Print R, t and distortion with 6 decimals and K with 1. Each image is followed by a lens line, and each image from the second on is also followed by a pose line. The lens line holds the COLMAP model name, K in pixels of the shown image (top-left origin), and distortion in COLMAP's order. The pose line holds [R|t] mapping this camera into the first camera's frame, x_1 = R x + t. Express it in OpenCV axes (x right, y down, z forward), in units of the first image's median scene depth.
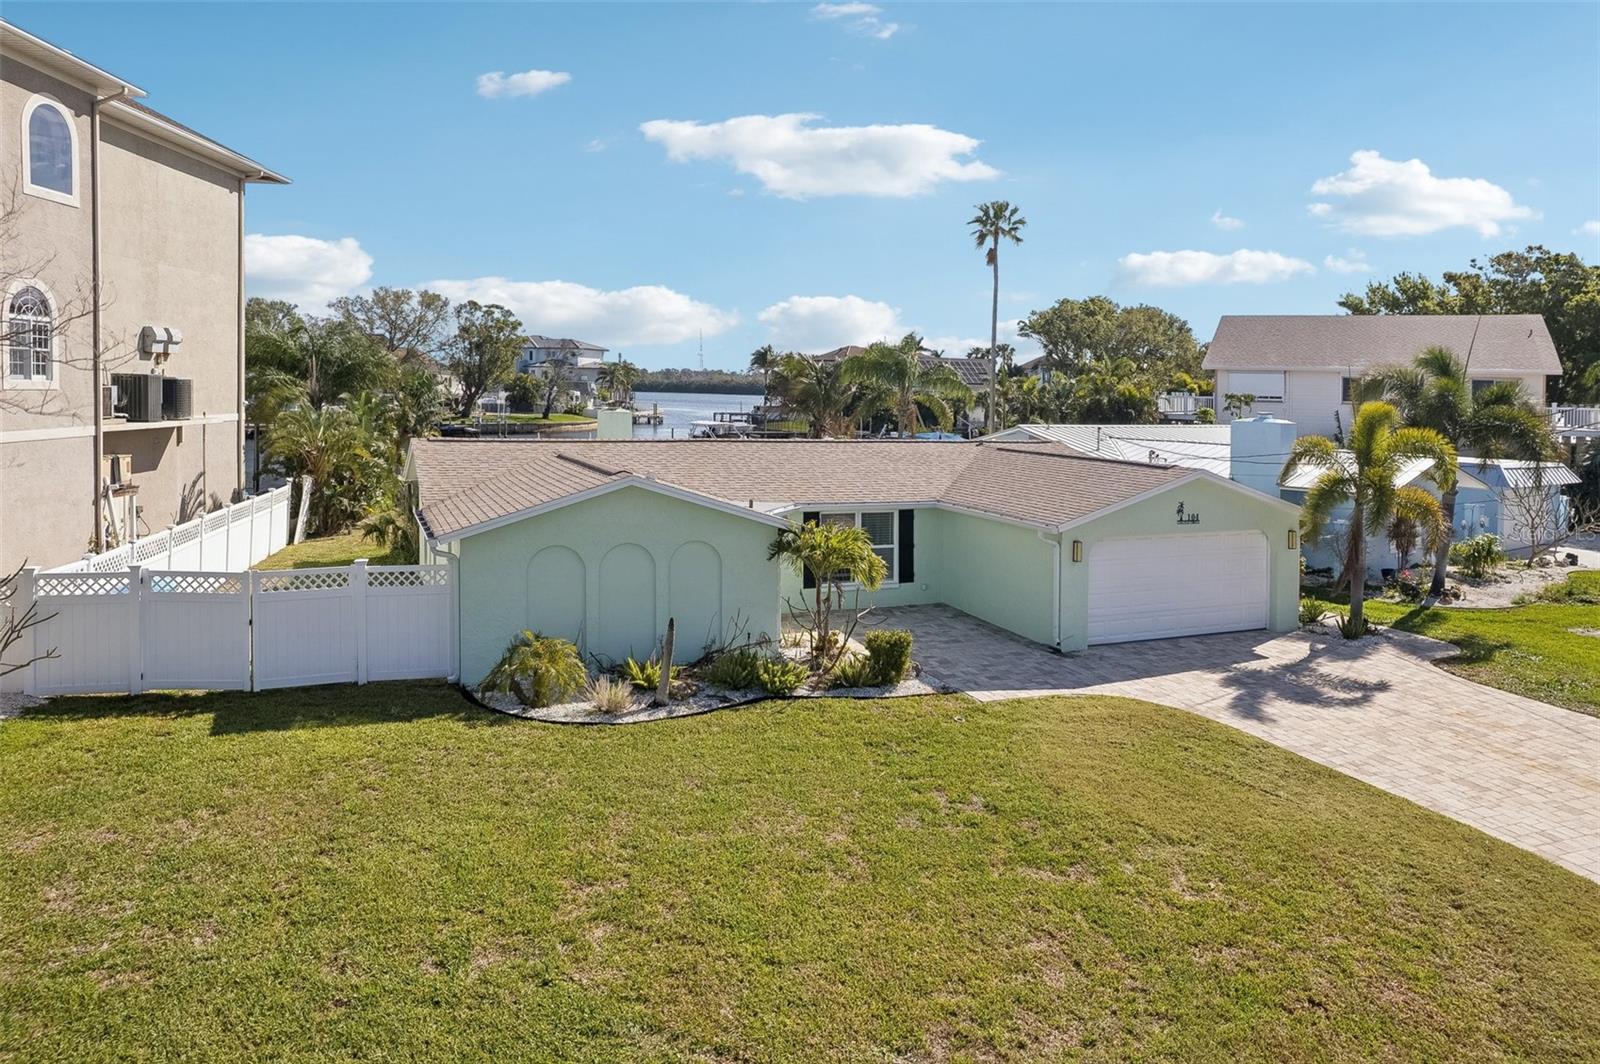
lens RADIAL K [[1033.6, 0, 796.8], [0, 1033.6, 530.9], [0, 0, 1]] dist [-0.040941, 0.000342]
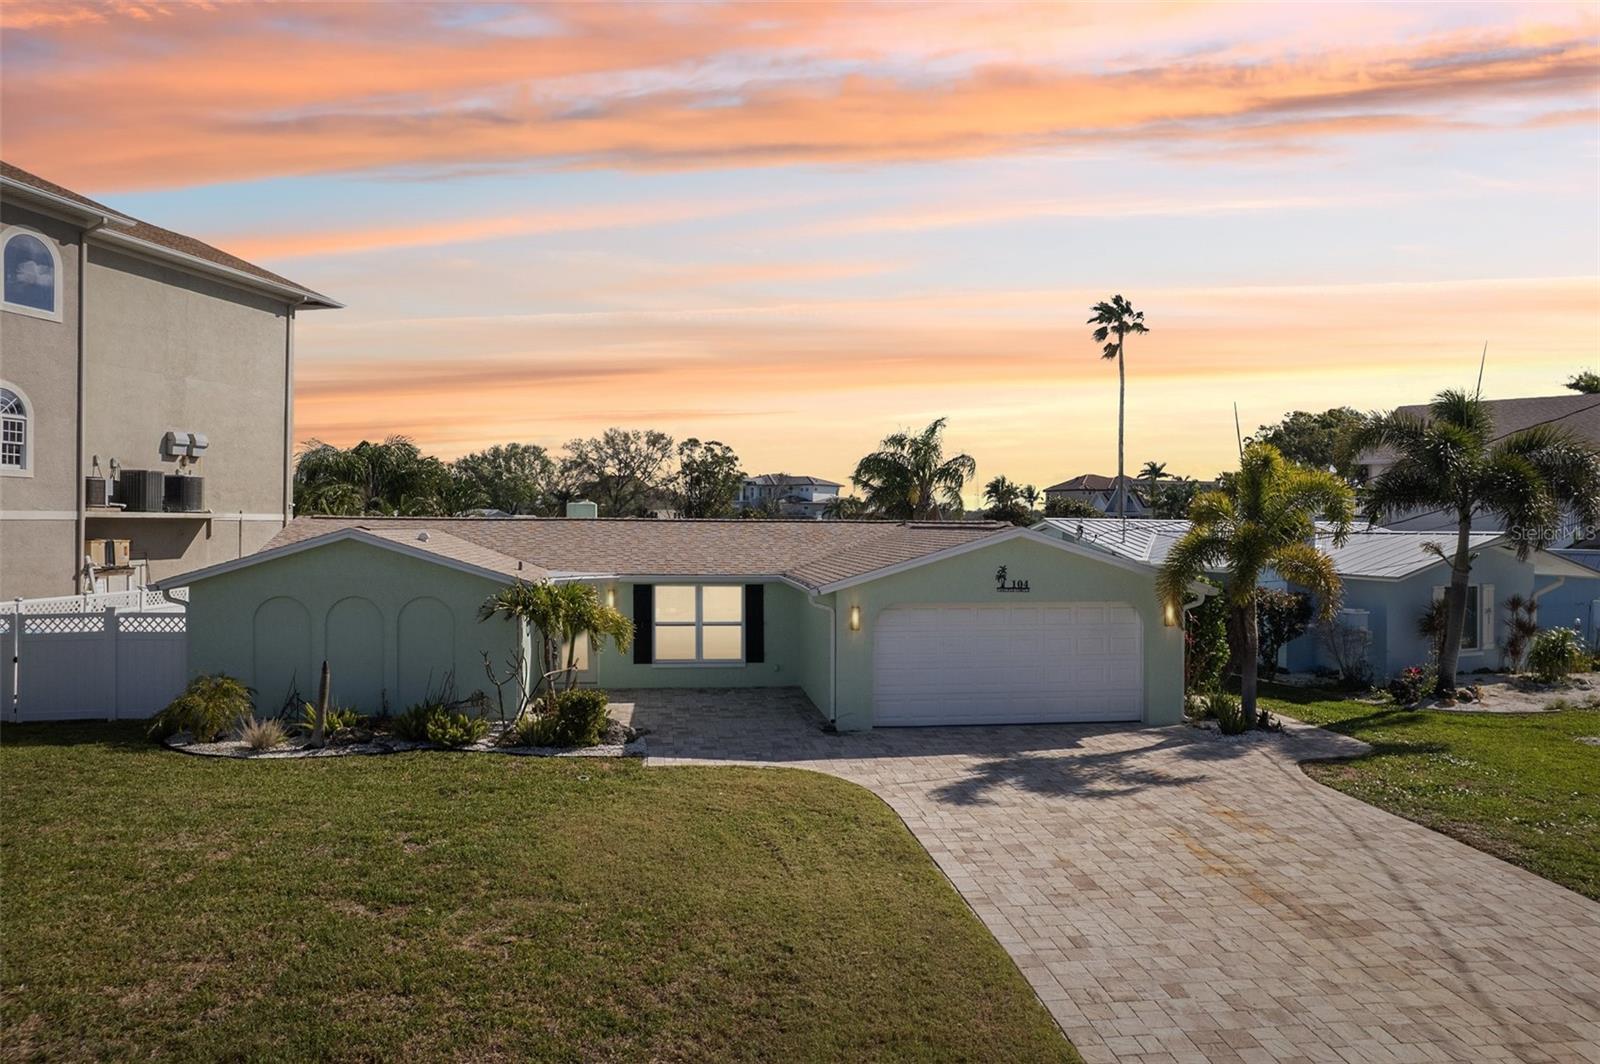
lens RADIAL K [[1025.5, 0, 800.8], [0, 1025.5, 632.4], [0, 0, 1]] dist [-0.026810, 0.001717]
pose [[0.964071, 0.010736, -0.265428, 0.339886], [-0.020772, 0.999170, -0.035031, 0.047471], [0.264832, 0.039285, 0.963494, 0.096908]]
